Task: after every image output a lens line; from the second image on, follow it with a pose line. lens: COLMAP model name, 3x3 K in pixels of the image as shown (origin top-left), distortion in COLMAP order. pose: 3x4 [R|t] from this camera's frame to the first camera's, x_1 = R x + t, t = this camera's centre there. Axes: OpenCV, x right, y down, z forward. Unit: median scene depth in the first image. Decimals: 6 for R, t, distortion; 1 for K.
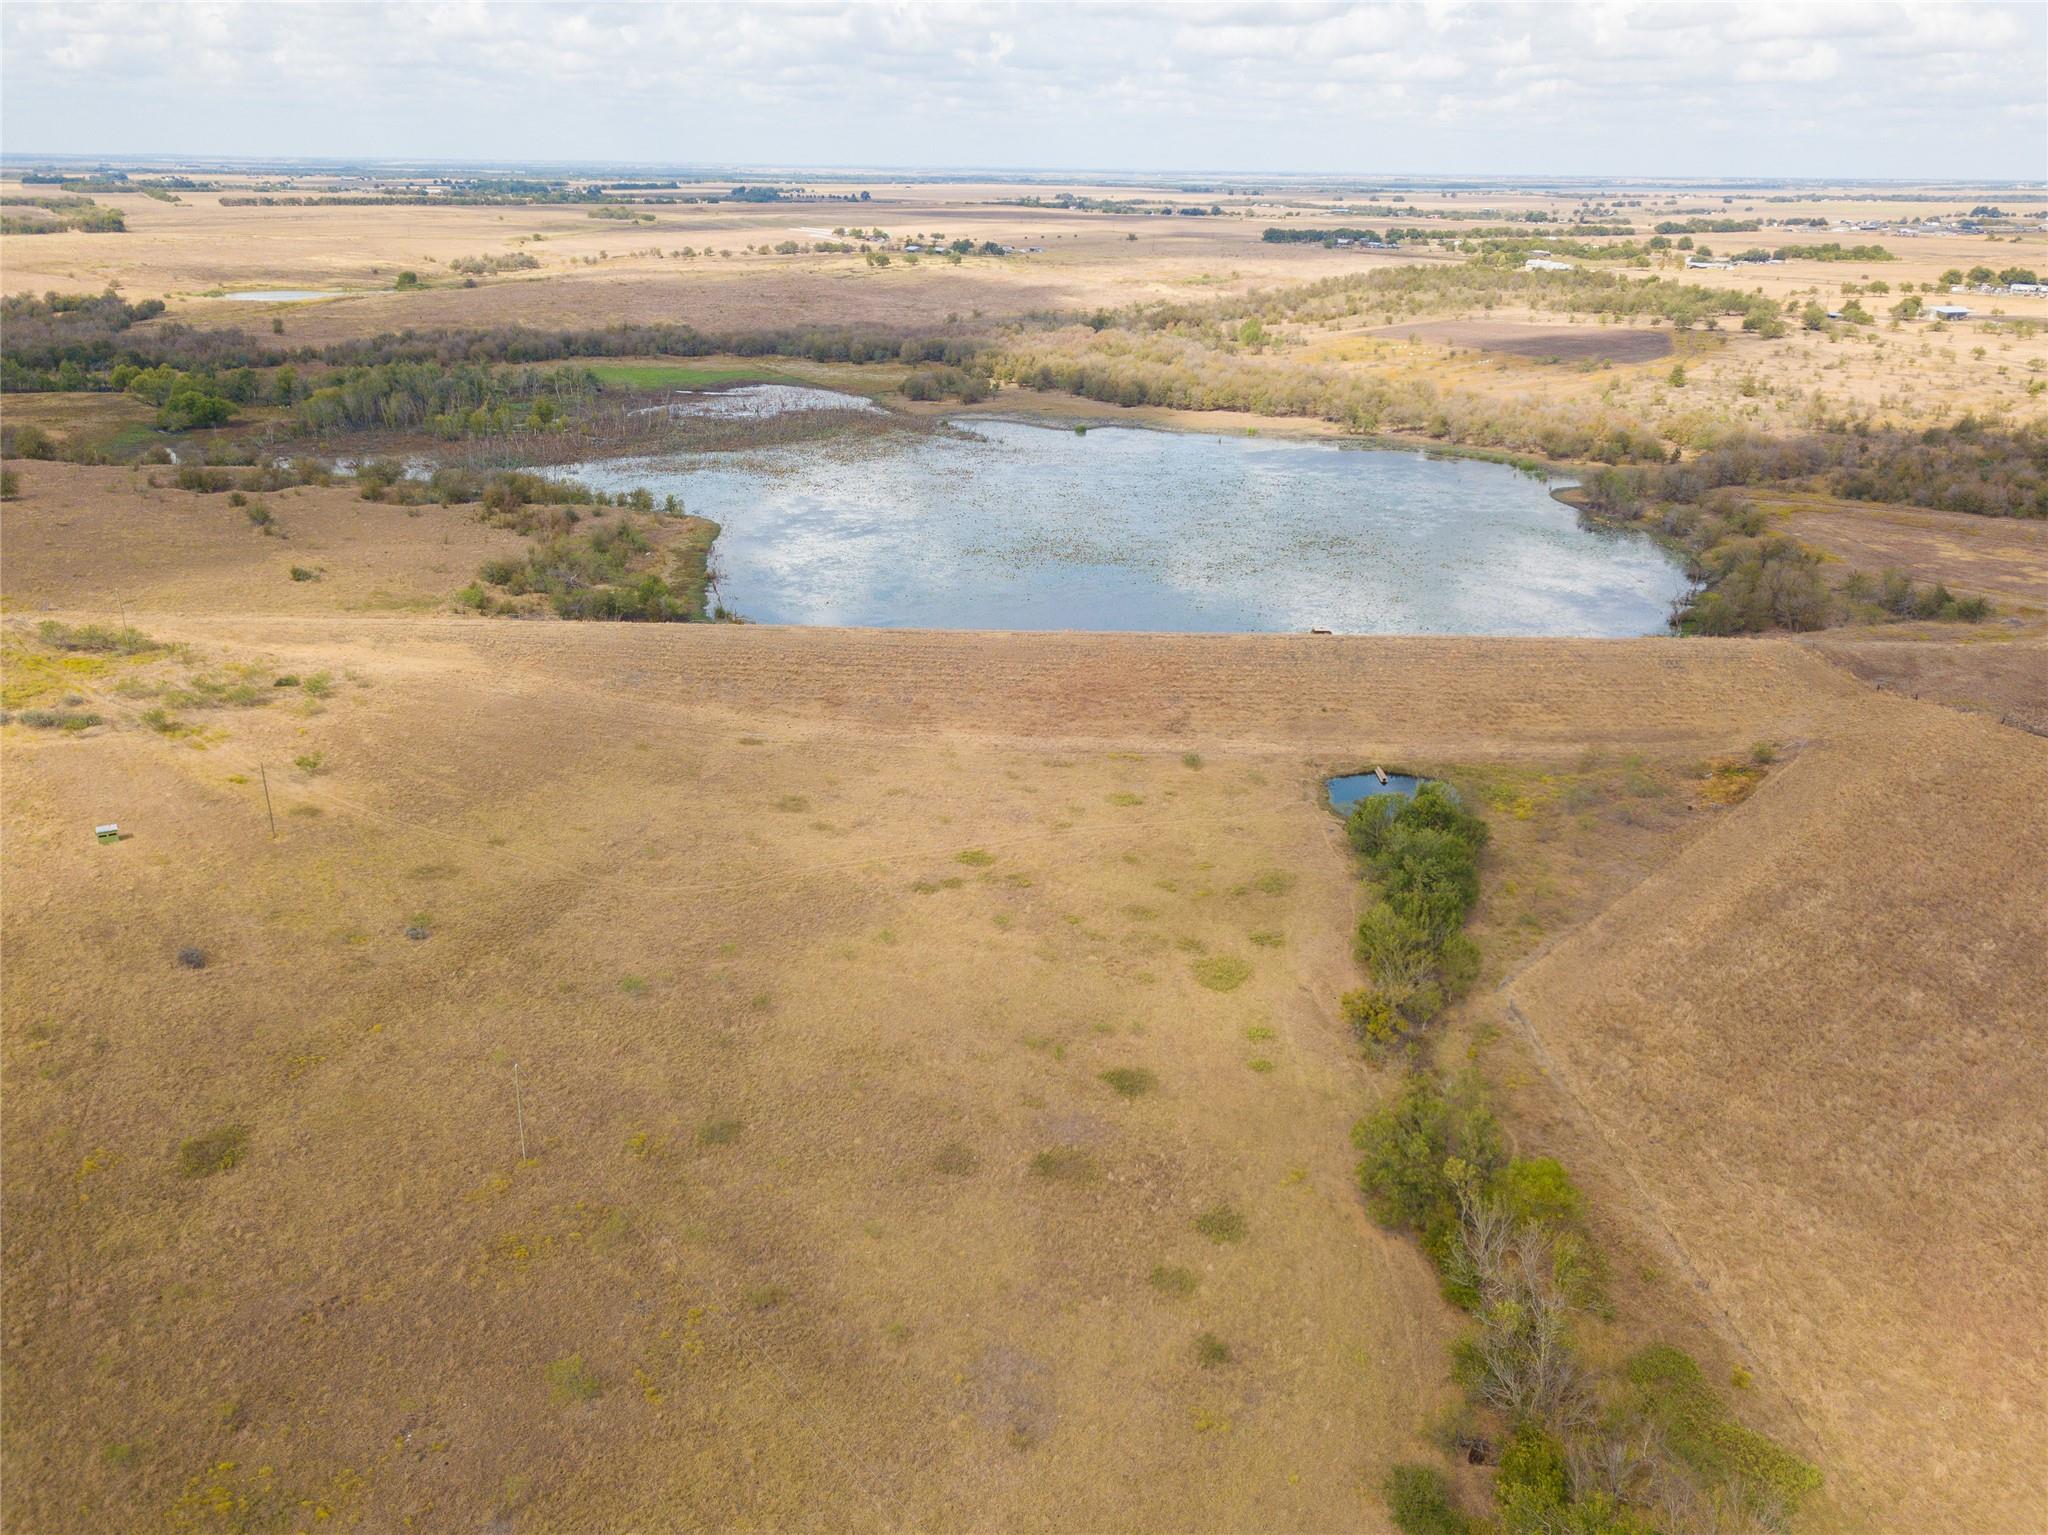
lens RADIAL K [[1547.9, 0, 1032.7], [0, 1547.9, 819.7], [0, 0, 1]] dist [0.015727, 0.000488]
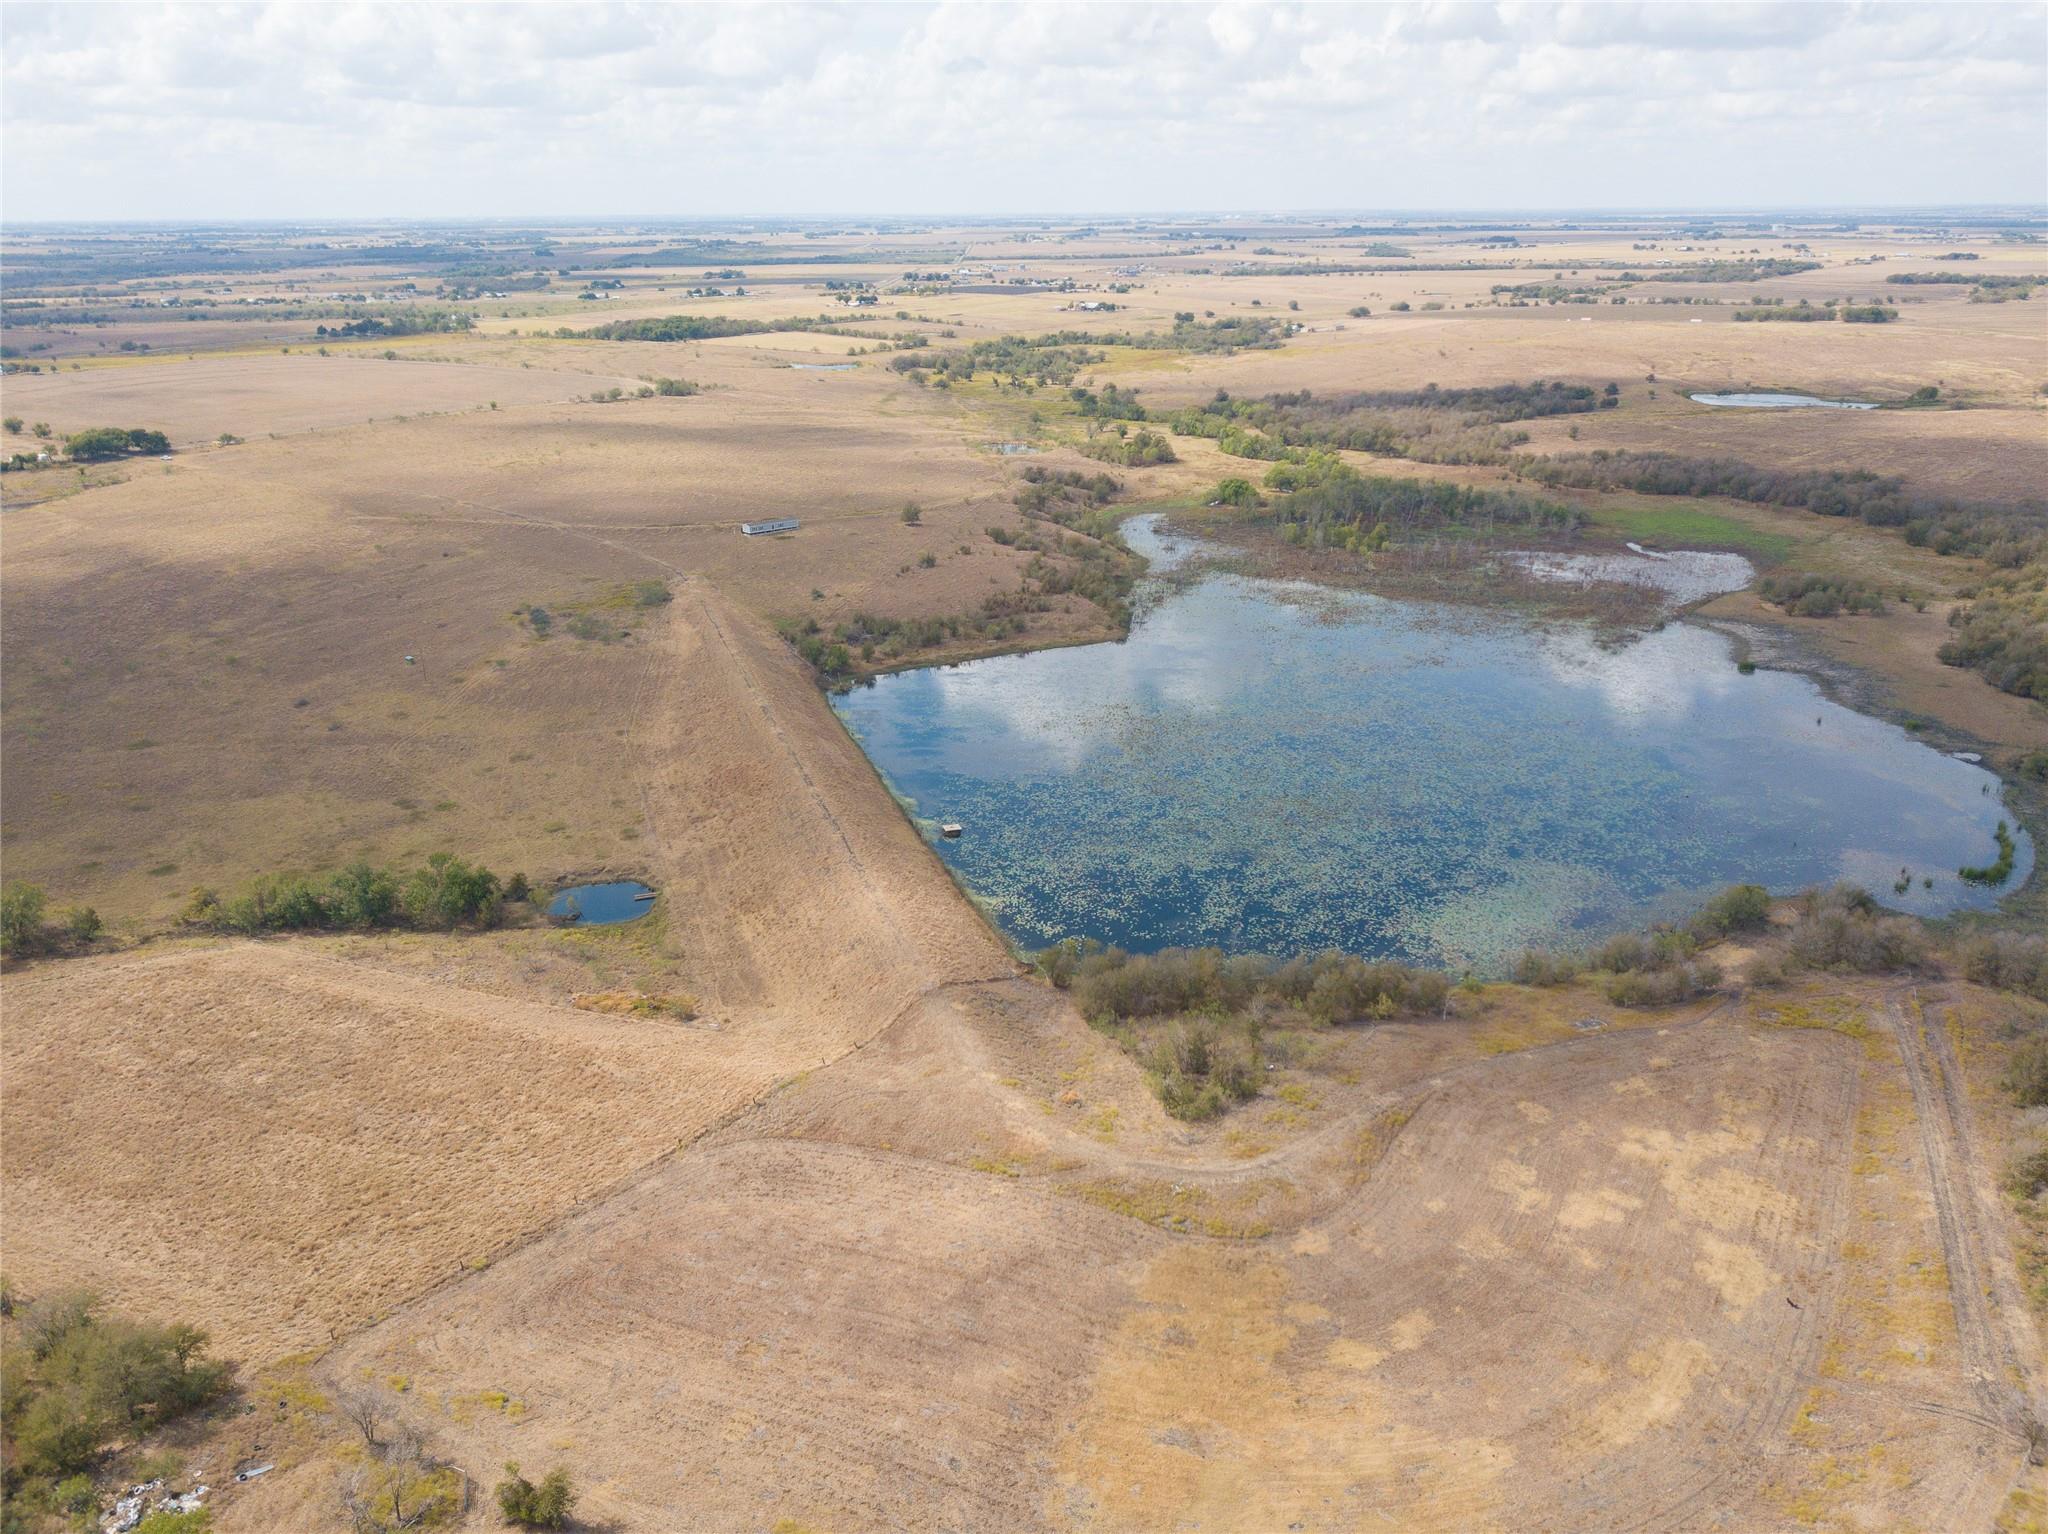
lens RADIAL K [[1580.4, 0, 1040.5], [0, 1580.4, 766.3], [0, 0, 1]] dist [0.014945, -0.006209]
pose [[0.338219, 0.303733, -0.890704, 0.371134], [-0.357970, 0.916857, 0.176722, -0.119632], [0.870325, 0.259075, 0.418826, 0.180928]]
